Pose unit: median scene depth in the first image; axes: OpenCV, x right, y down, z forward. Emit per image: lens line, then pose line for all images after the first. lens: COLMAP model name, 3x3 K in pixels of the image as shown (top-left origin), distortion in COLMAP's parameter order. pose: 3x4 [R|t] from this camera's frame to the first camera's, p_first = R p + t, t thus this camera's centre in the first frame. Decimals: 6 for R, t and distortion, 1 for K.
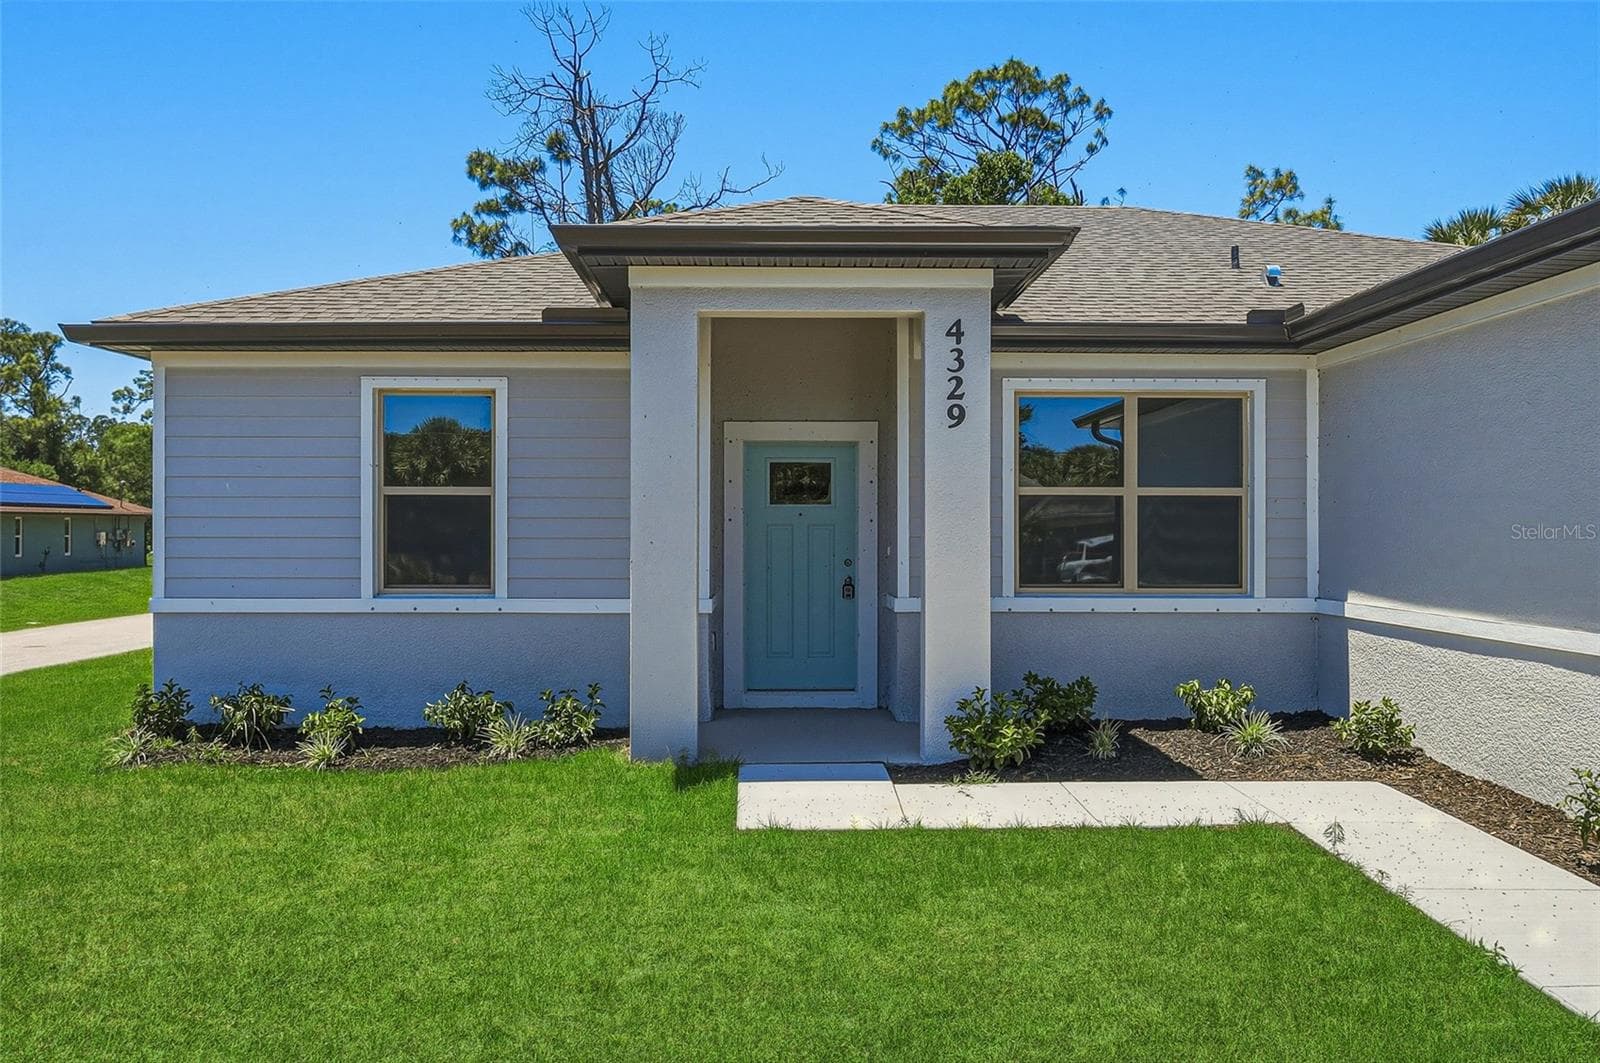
lens RADIAL K [[1201.4, 0, 802.3], [0, 1201.4, 519.5], [0, 0, 1]] dist [-0.002797, -0.001353]
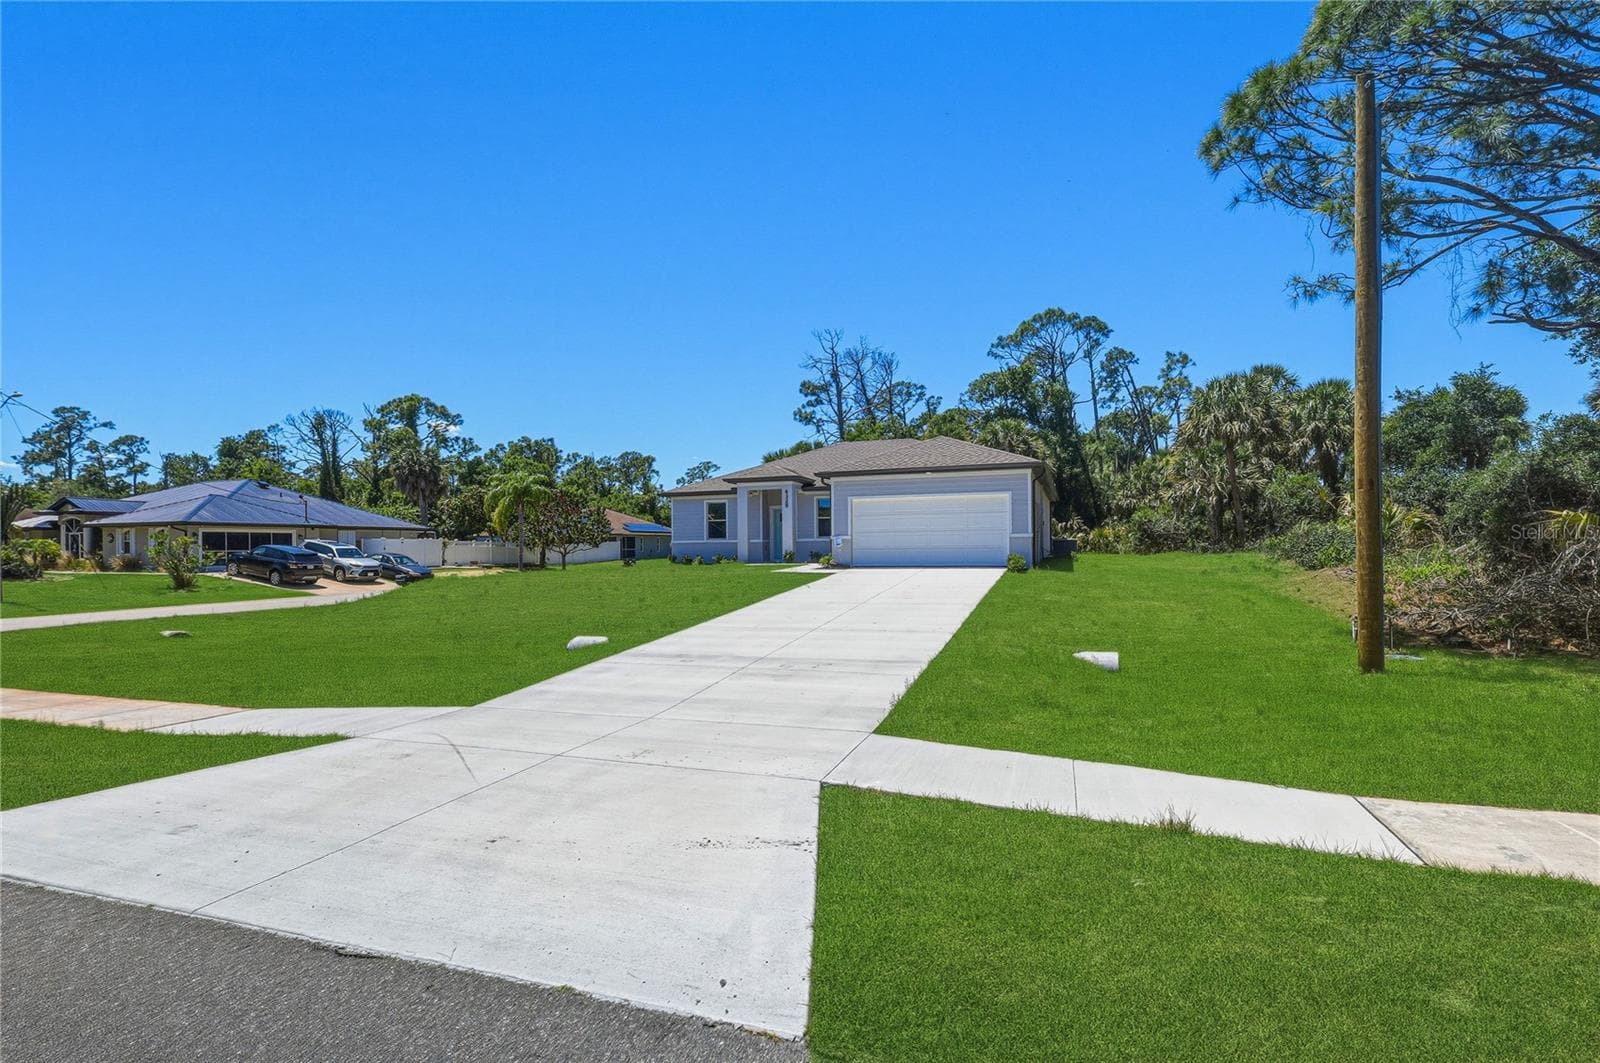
lens RADIAL K [[749.9, 0, 800.4], [0, 749.9, 532.7], [0, 0, 1]] dist [-0.000801, 0.000224]
pose [[0.934995, -0.018819, -0.354161, 0.256270], [0.015544, 0.999806, -0.012088, 0.016126], [0.354320, 0.005797, 0.935106, -0.418995]]
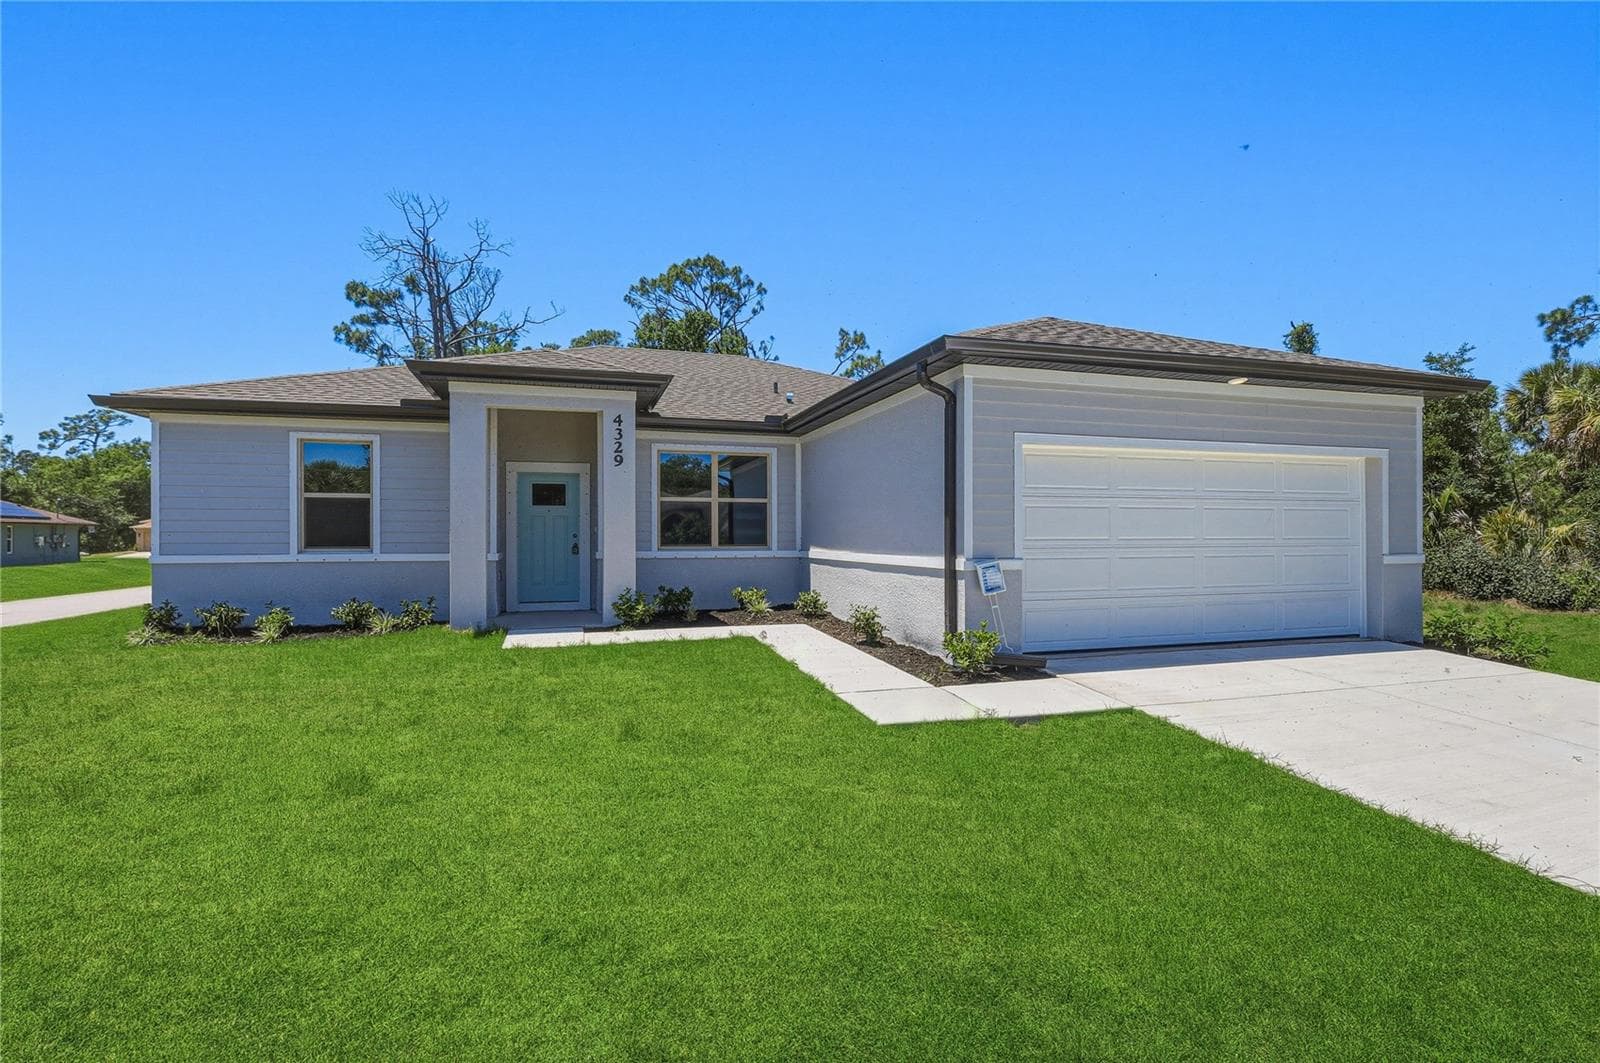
lens RADIAL K [[749.9, 0, 800.4], [0, 749.9, 532.7], [0, 0, 1]] dist [-0.000801, 0.000224]
pose [[0.962256, -0.001540, 0.272142, 0.013016], [0.000850, 0.999996, 0.002653, 0.006252], [-0.272145, -0.002322, 0.962254, -0.059261]]
